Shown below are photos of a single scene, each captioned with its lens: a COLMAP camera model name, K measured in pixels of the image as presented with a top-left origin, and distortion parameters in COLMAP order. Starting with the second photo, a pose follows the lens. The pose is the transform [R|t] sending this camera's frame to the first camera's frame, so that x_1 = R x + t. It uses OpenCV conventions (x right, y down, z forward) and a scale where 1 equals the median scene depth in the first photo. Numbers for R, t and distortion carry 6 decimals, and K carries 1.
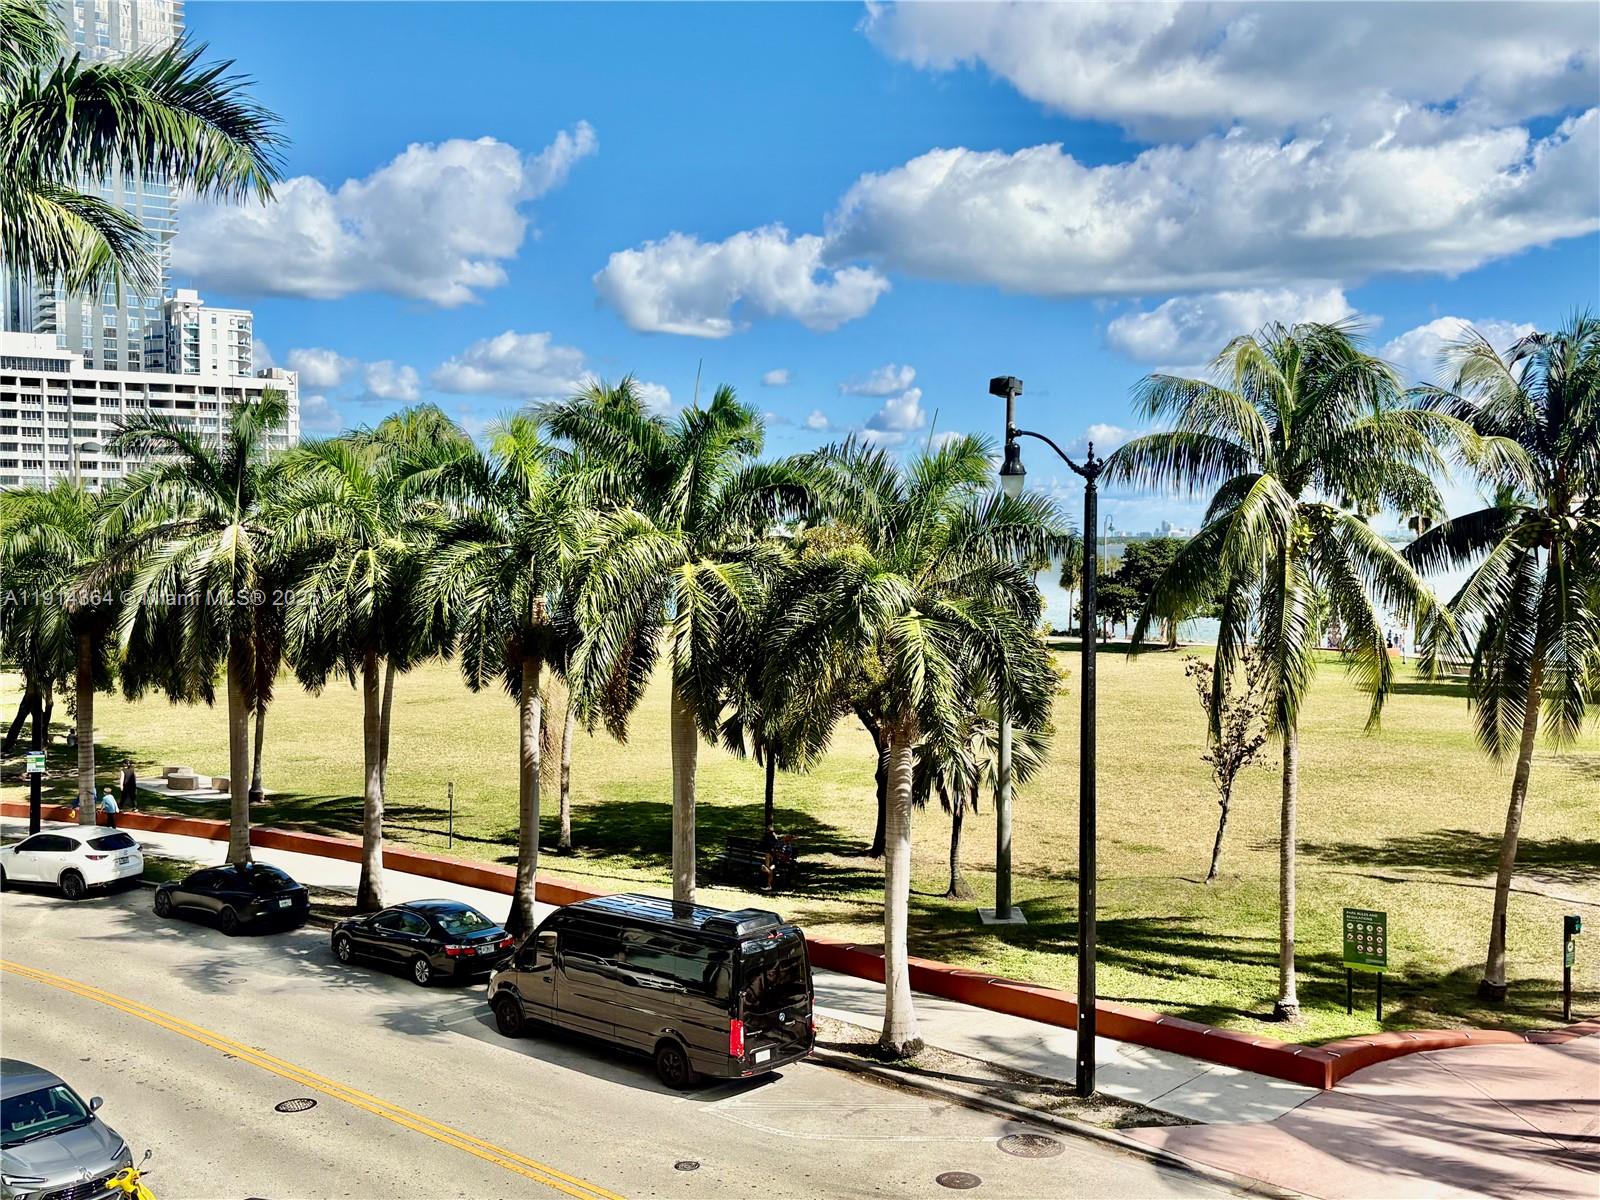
lens RADIAL K [[1618.1, 0, 803.4], [0, 1618.1, 622.7], [0, 0, 1]] dist [0.121845, -0.253712]
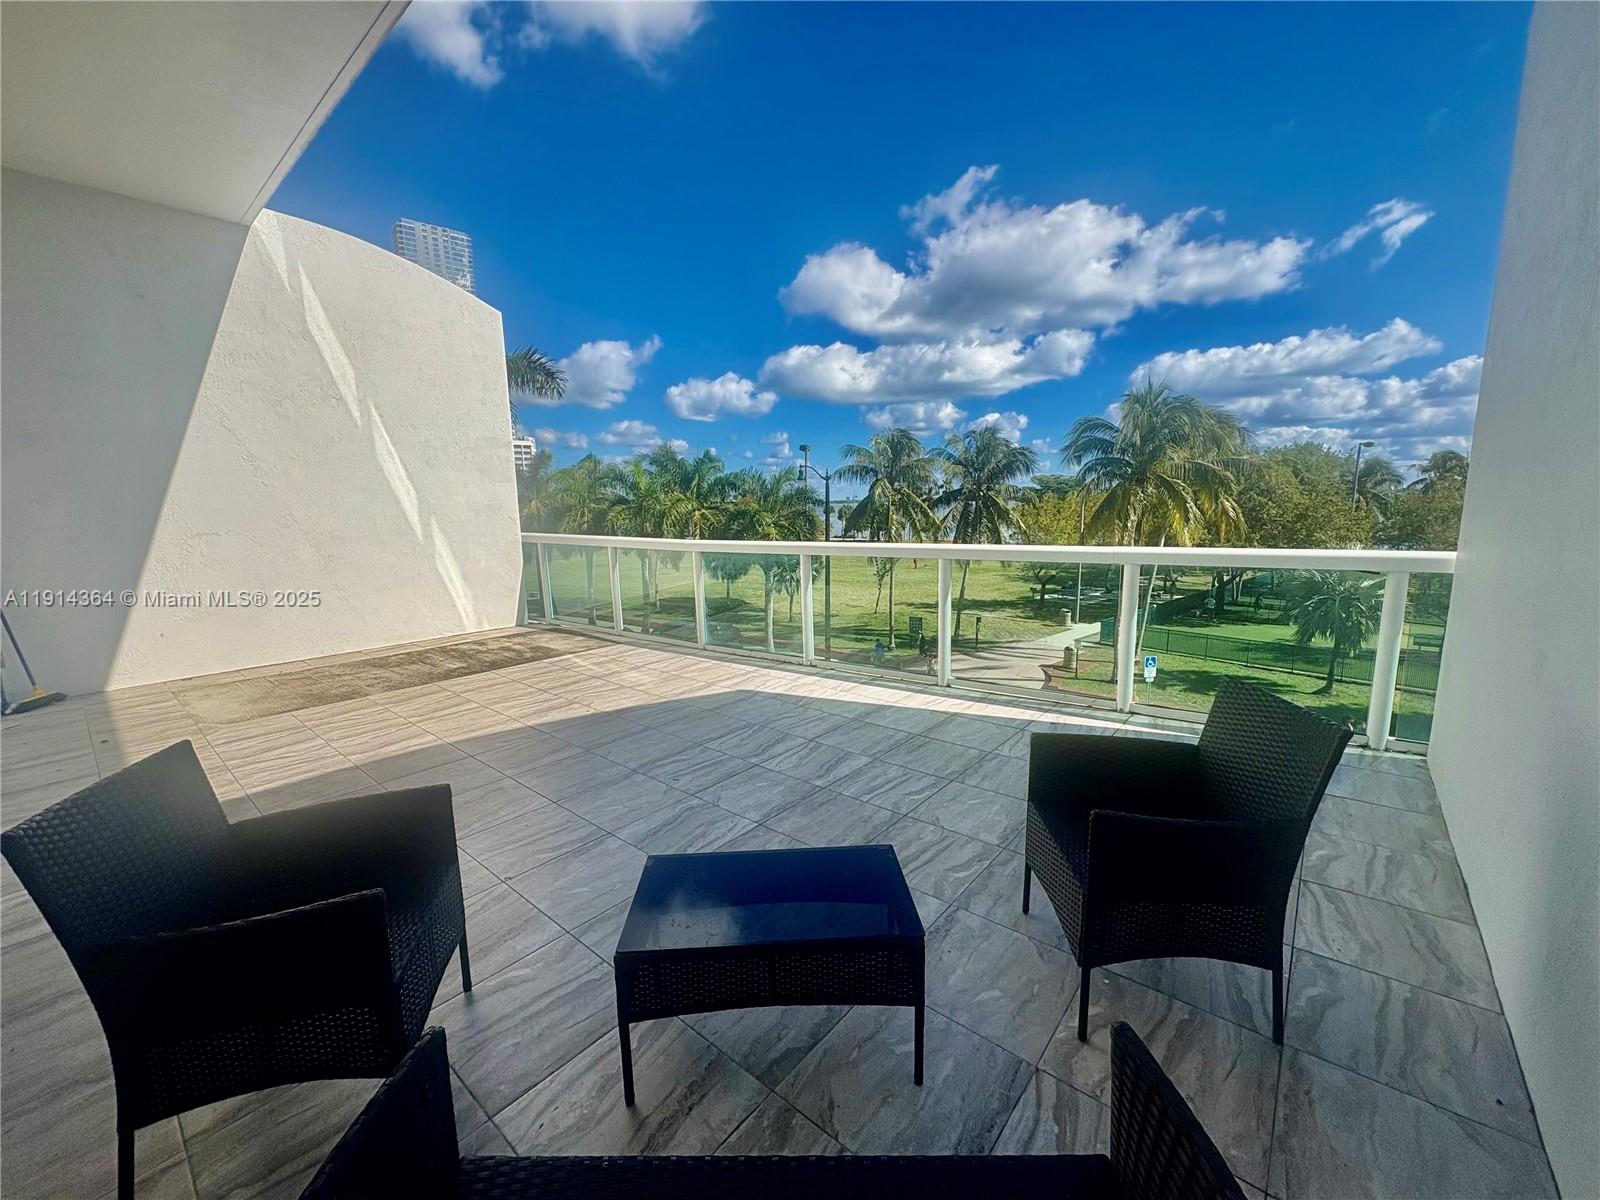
lens RADIAL K [[651.1, 0, 800.0], [0, 651.1, 600.0], [0, 0, 1]] dist [-0.022334, -0.000019]
pose [[0.997190, -0.024127, 0.070923, 0.019887], [0.017058, 0.994977, 0.098635, 0.008302], [-0.072947, -0.097148, 0.992593, -0.142486]]
